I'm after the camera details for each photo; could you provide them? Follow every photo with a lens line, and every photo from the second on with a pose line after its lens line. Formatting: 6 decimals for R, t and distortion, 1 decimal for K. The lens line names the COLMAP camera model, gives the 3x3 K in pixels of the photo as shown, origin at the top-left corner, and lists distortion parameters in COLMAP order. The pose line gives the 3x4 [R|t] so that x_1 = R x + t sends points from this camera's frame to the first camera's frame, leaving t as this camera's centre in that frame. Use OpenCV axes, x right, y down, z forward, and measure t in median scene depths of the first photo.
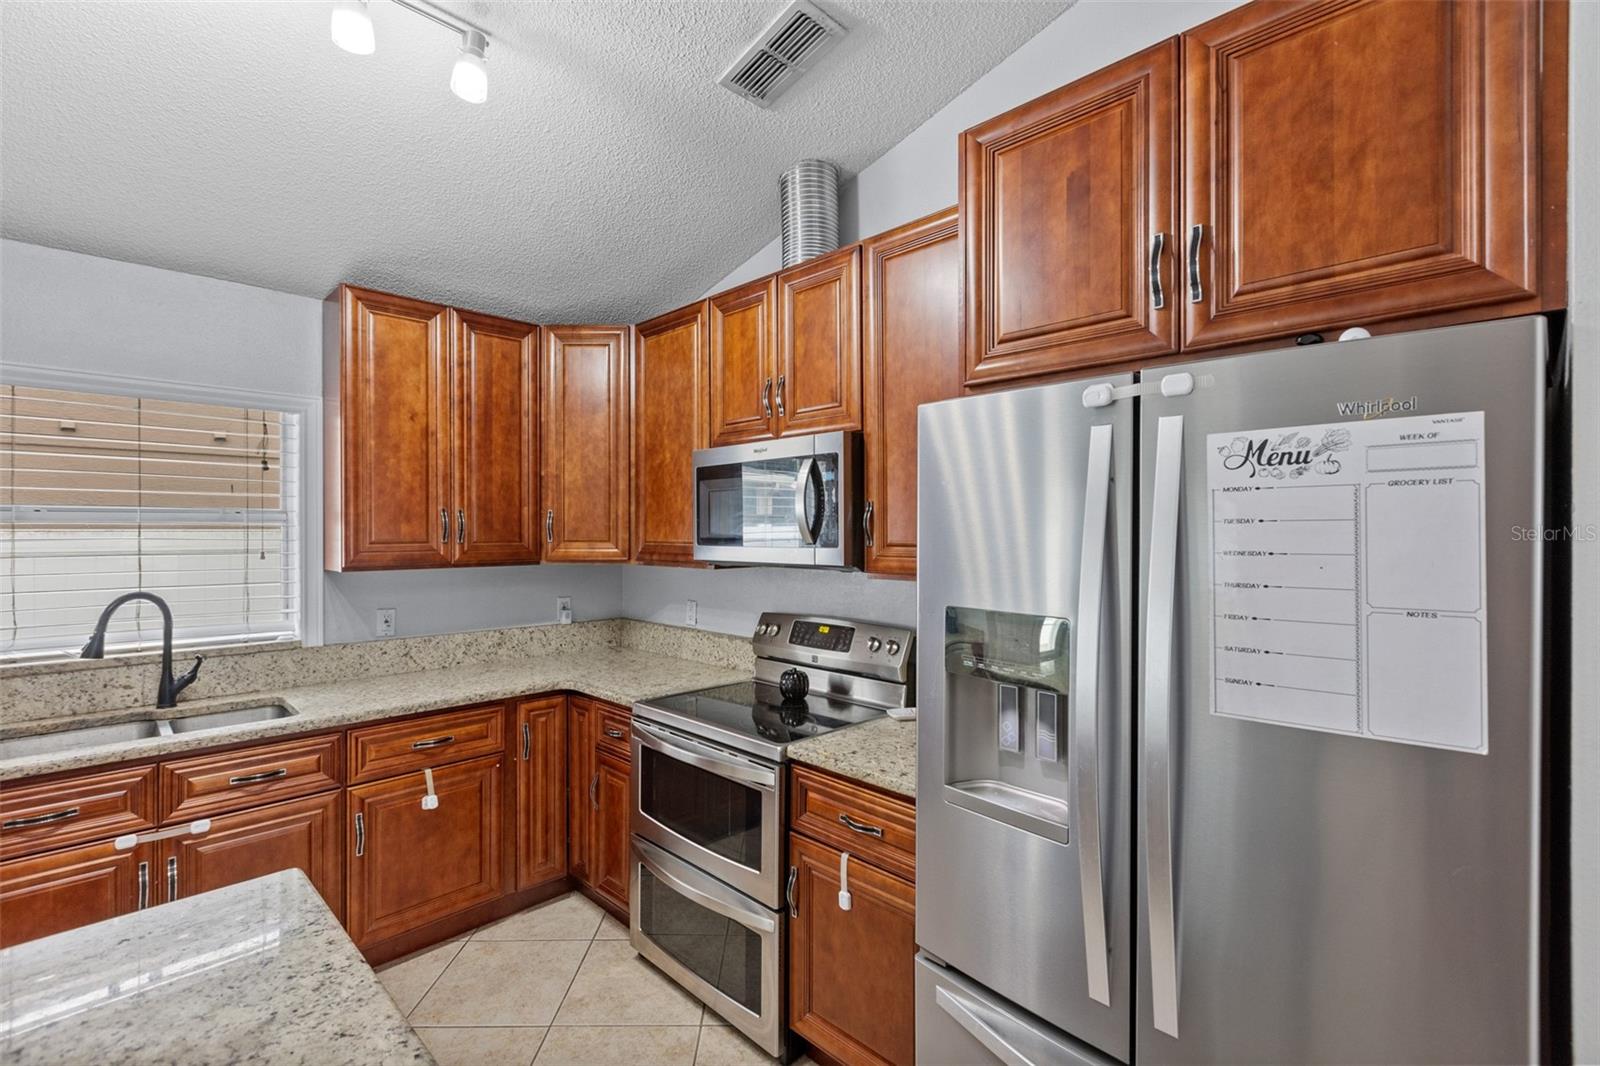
lens RADIAL K [[714.2, 0, 800.0], [0, 714.2, 533.0], [0, 0, 1]] dist [0.000216, -0.000526]
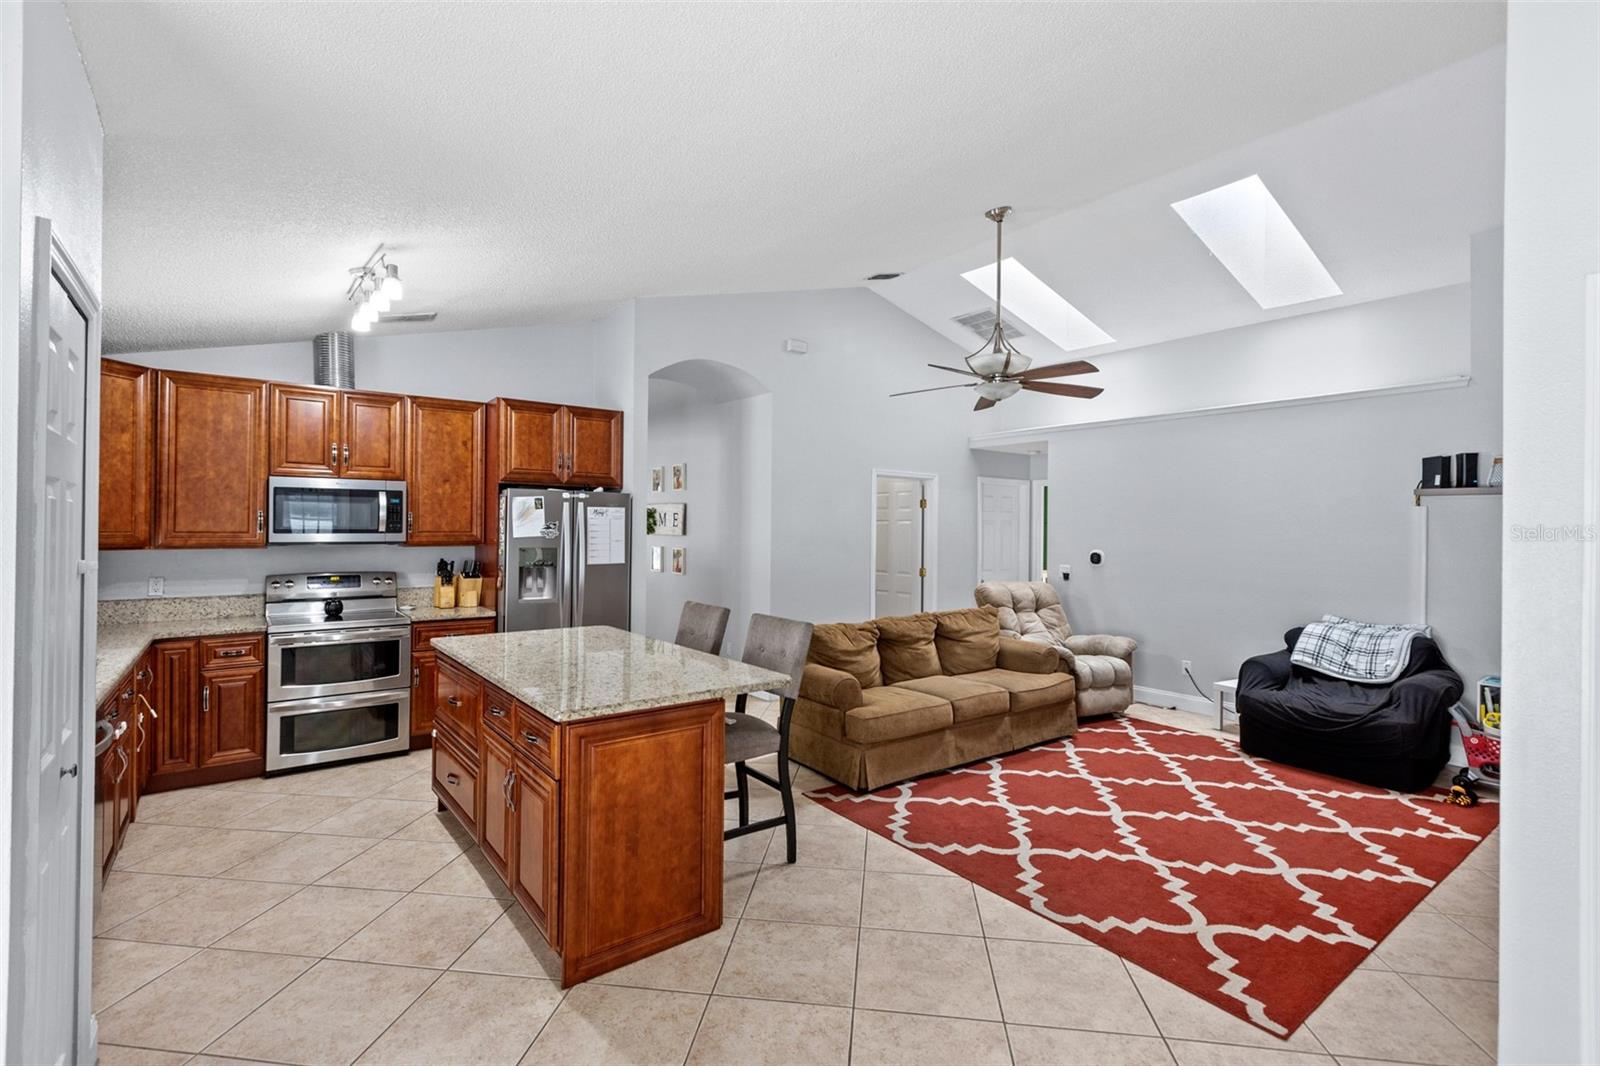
lens RADIAL K [[718.6, 0, 796.1], [0, 718.6, 525.5], [0, 0, 1]] dist [-0.000454, 0.000499]
pose [[0.142805, 0.005798, 0.989734, -1.783577], [-0.003245, 0.999980, -0.005390, 0.003888], [-0.989746, -0.002442, 0.142821, -0.484446]]
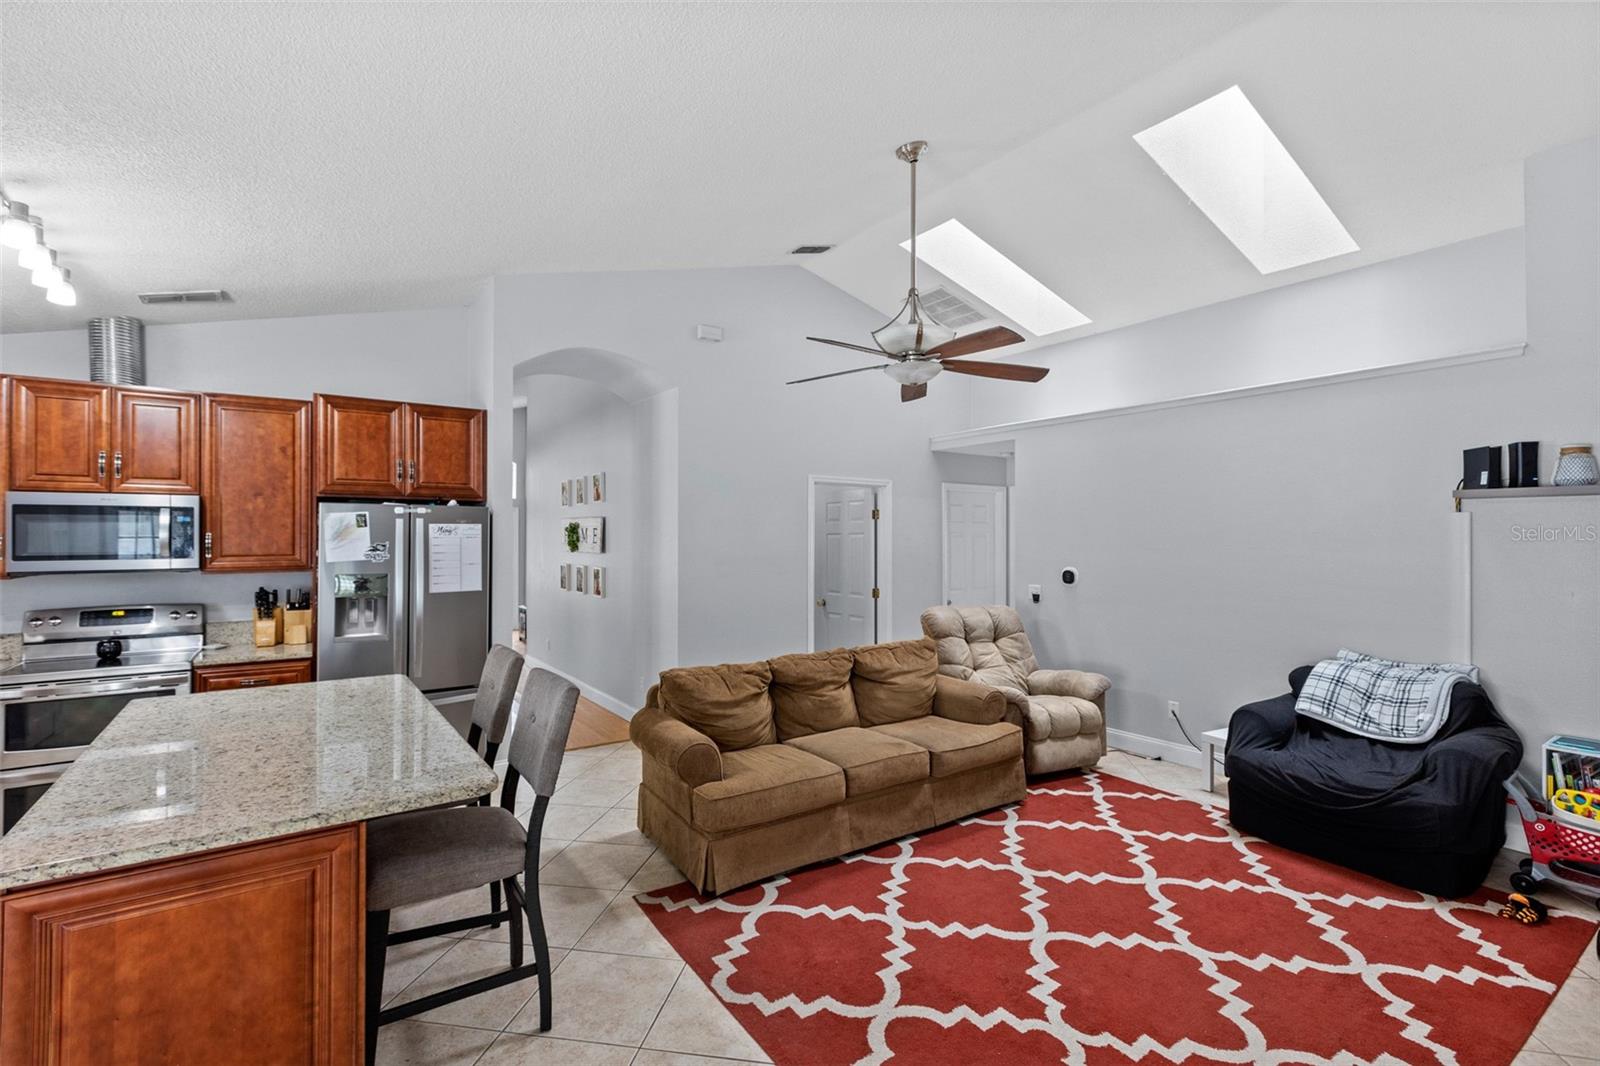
lens RADIAL K [[714.2, 0, 800.0], [0, 714.2, 533.0], [0, 0, 1]] dist [0.000216, -0.000526]
pose [[0.177310, 0.008024, 0.984122, -1.331398], [0.006402, 0.999936, -0.009306, -0.015744], [-0.984134, 0.007951, 0.177247, -0.782249]]
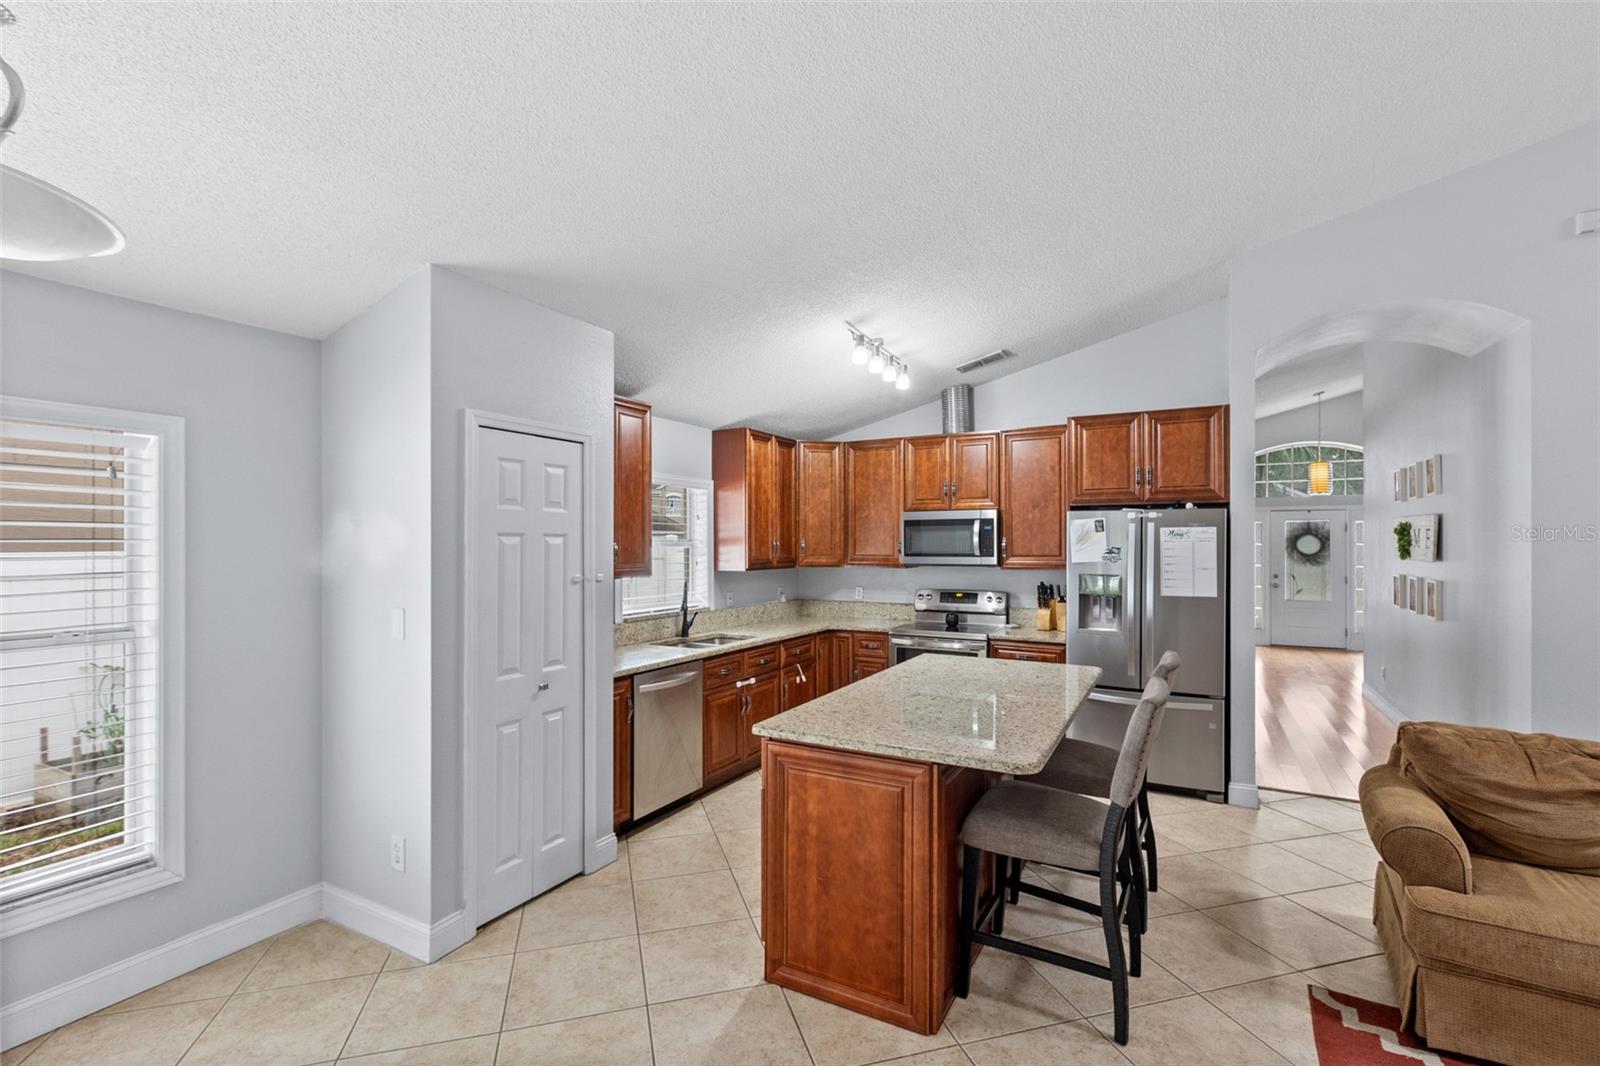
lens RADIAL K [[717.0, 0, 801.0], [0, 717.0, 542.8], [0, 0, 1]] dist [0.002674, 0.000433]
pose [[0.963157, 0.000228, 0.268939, -1.111591], [0.001276, 0.999985, -0.005418, -0.014145], [-0.268936, 0.005561, 0.963142, -1.063010]]
